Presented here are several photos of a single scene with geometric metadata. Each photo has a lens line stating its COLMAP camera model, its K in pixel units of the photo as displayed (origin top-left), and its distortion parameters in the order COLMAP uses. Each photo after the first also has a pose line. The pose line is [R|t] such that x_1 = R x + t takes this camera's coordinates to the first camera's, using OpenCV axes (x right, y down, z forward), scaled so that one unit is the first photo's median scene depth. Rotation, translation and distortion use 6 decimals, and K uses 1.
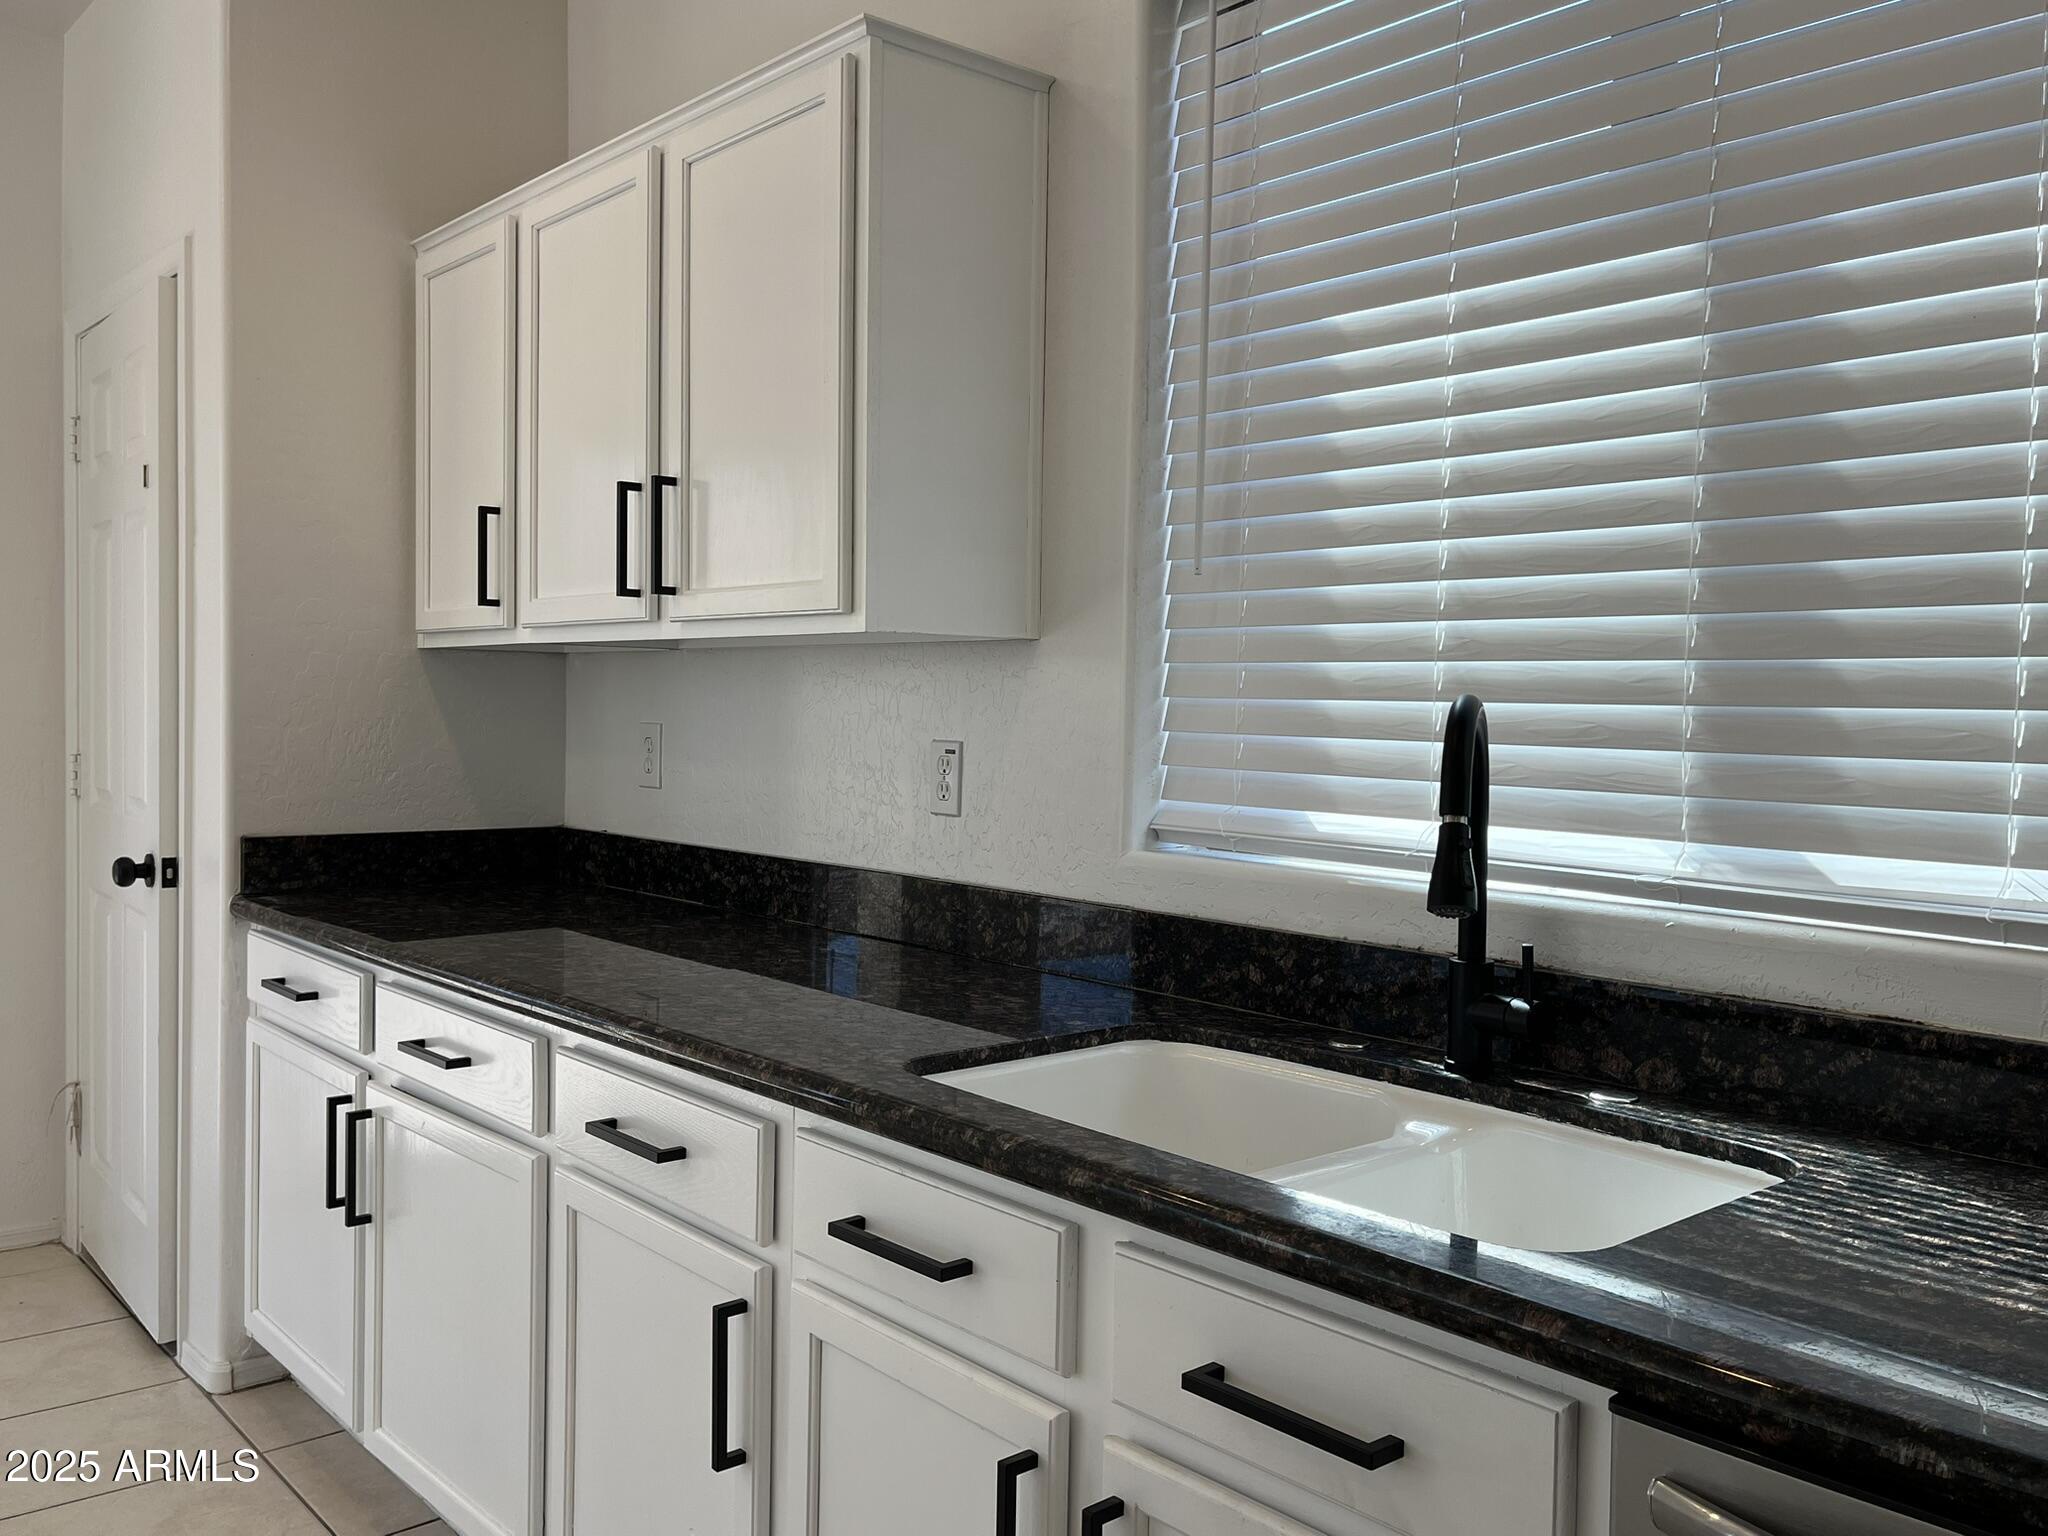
lens RADIAL K [[1658.2, 0, 1010.7], [0, 1658.2, 777.4], [0, 0, 1]] dist [0.031115, -0.030401]
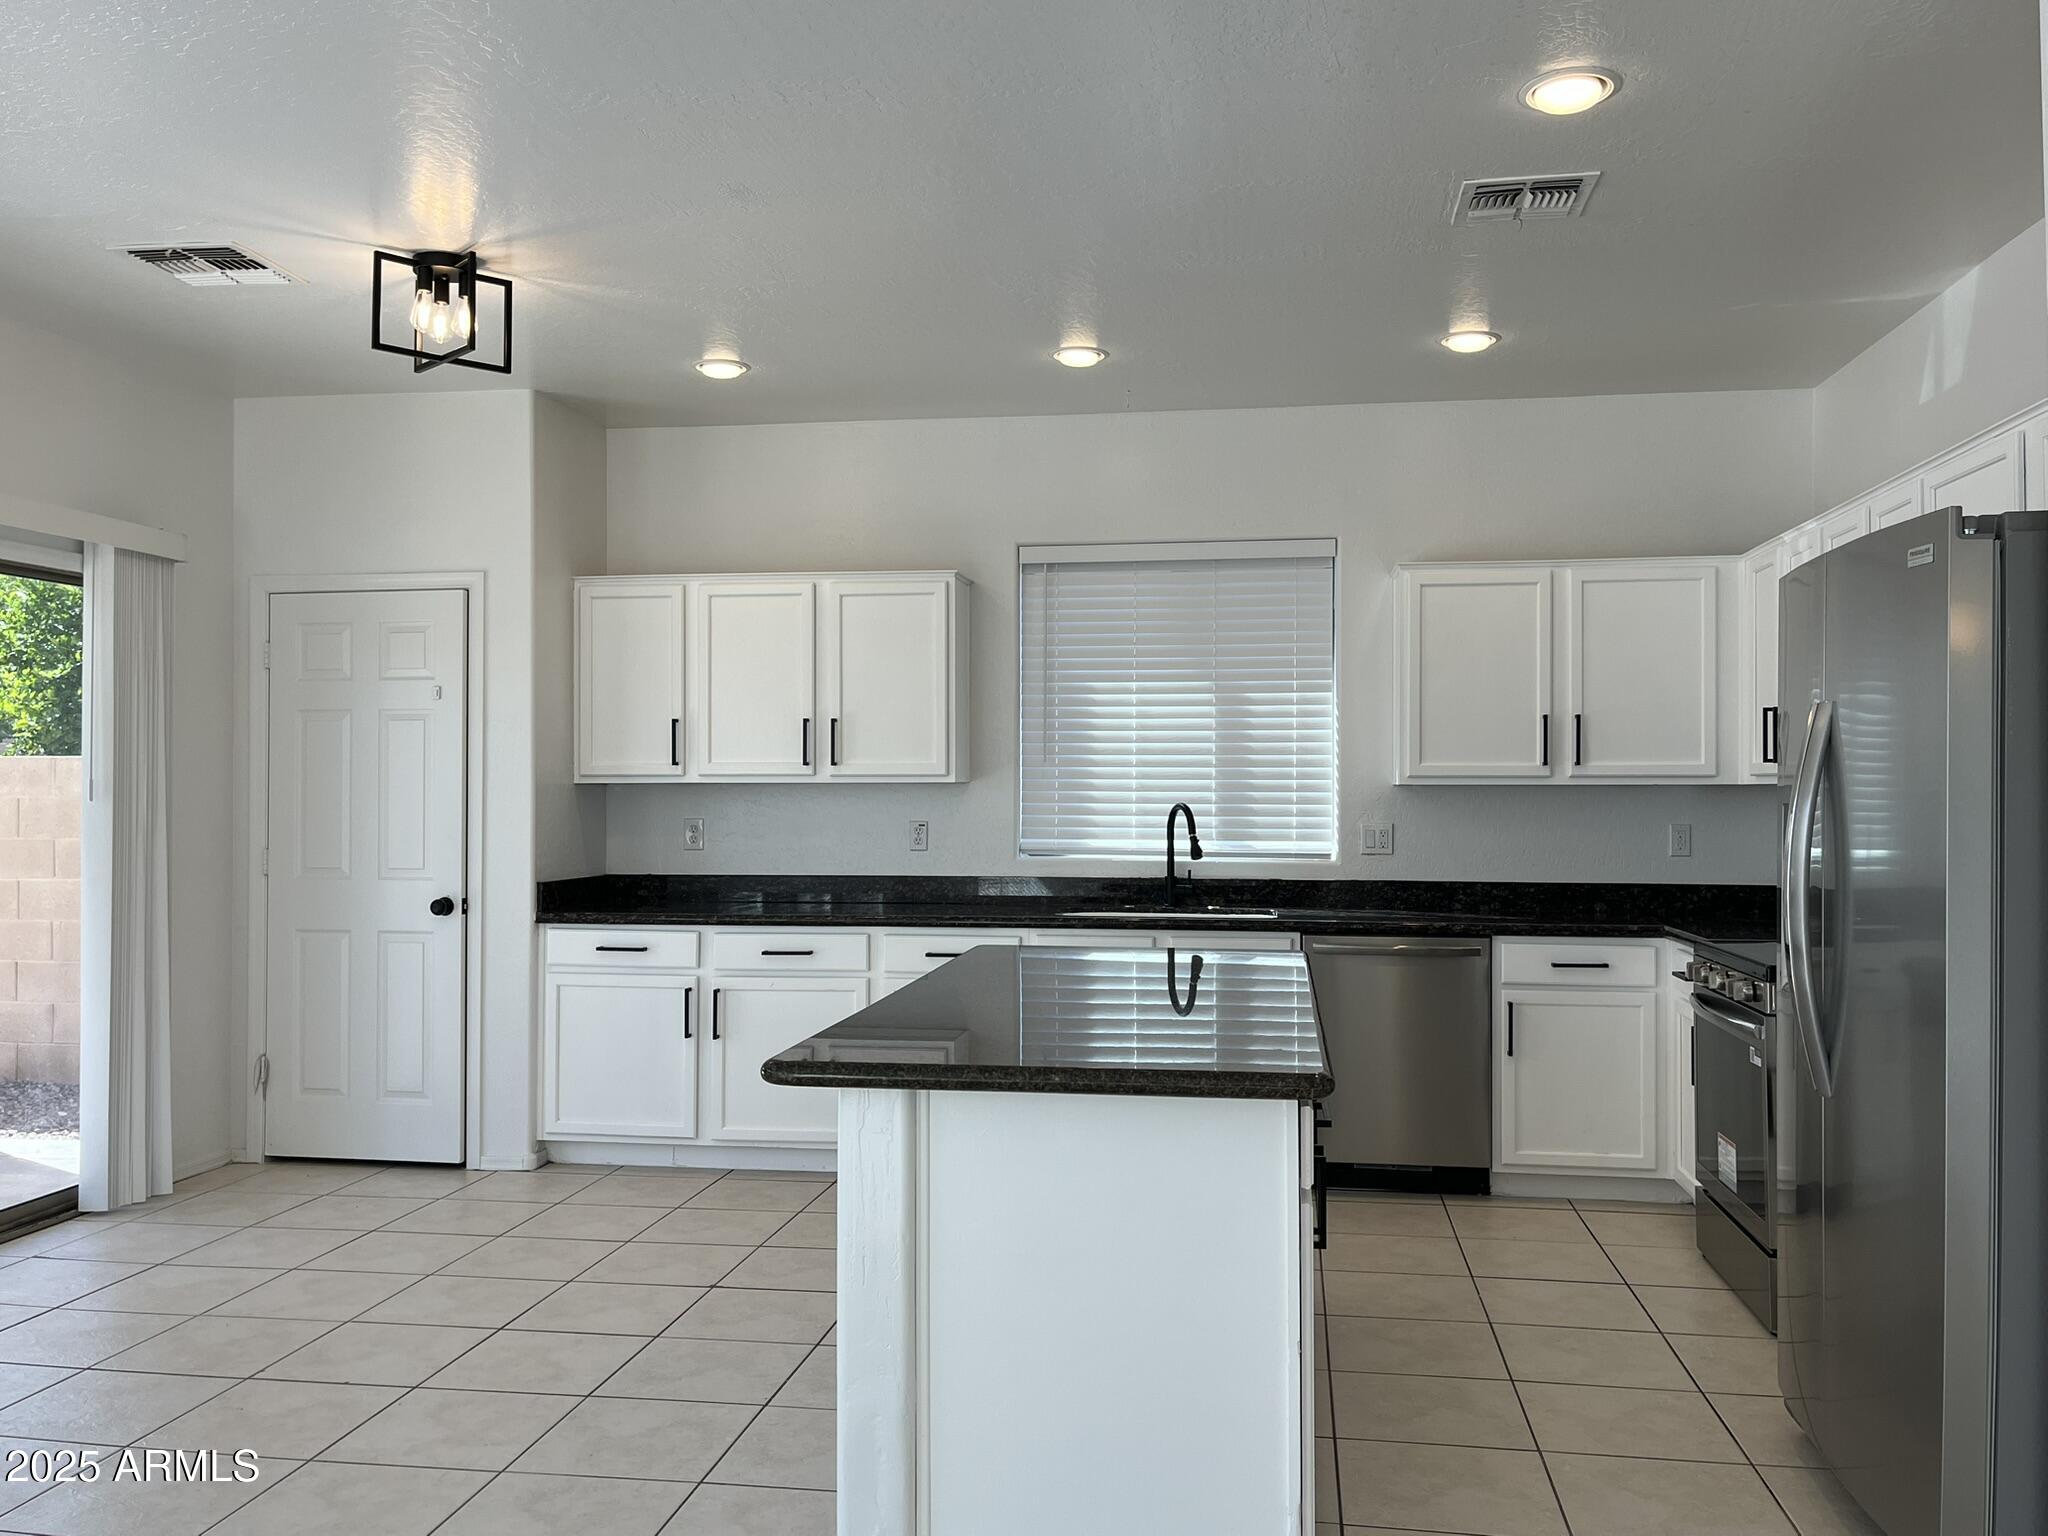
lens RADIAL K [[1658.2, 0, 1026.1], [0, 1658.2, 772.1], [0, 0, 1]] dist [0.031115, -0.030401]
pose [[0.759029, -0.009360, 0.650990, -1.825358], [0.040990, 0.998600, -0.033436, -0.006380], [-0.649765, 0.052063, 0.758350, -1.215690]]
